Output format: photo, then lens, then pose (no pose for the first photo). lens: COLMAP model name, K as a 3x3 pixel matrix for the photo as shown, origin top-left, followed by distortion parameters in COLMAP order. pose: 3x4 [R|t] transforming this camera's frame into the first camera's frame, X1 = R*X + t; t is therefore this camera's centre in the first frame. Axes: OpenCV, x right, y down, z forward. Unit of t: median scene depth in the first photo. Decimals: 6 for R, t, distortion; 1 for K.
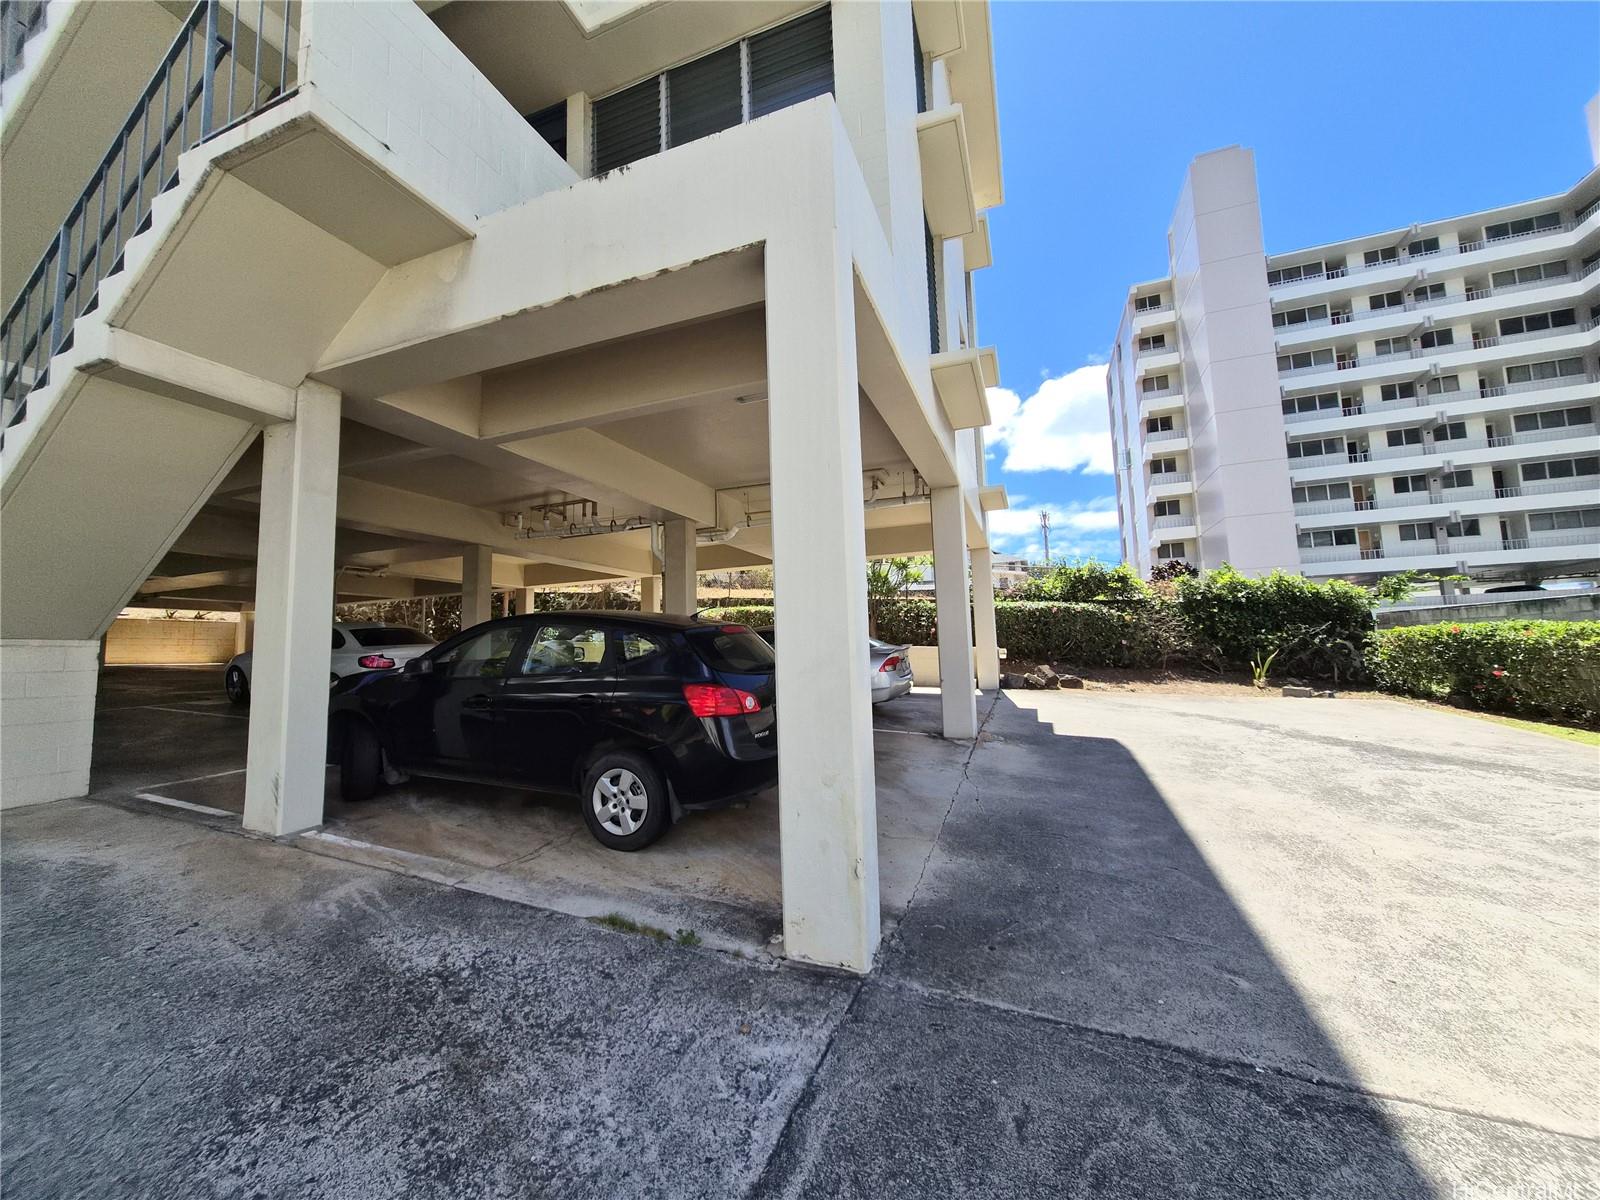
lens RADIAL K [[629.4, 0, 798.6], [0, 629.4, 595.4], [0, 0, 1]] dist [0.005778, -0.000089]
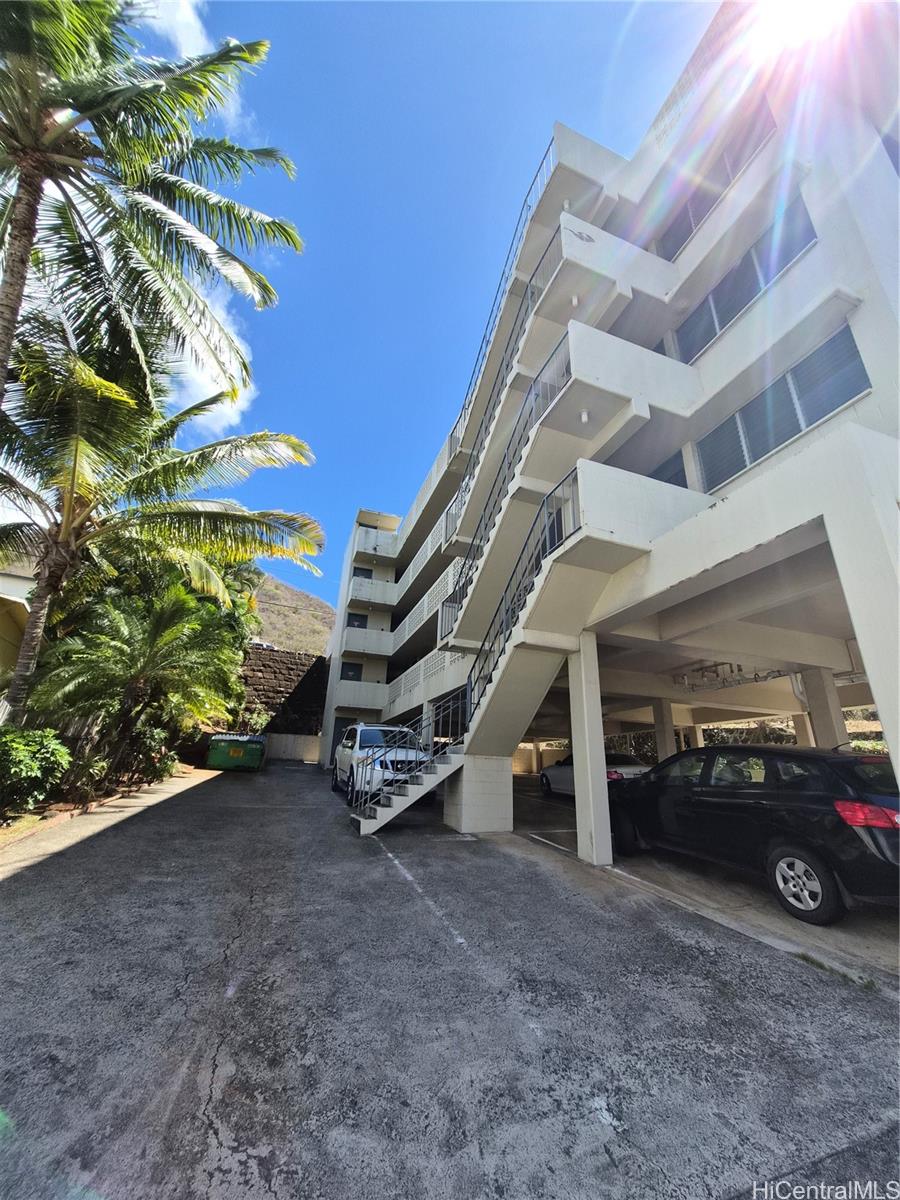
lens RADIAL K [[472.0, 0, 455.0], [0, 472.0, 598.4], [0, 0, 1]] dist [0.005778, -0.000089]
pose [[0.653679, -0.221036, -0.723772, 0.134177], [0.018404, 0.960755, -0.276787, -0.013562], [0.756548, 0.167610, 0.632094, -0.391750]]
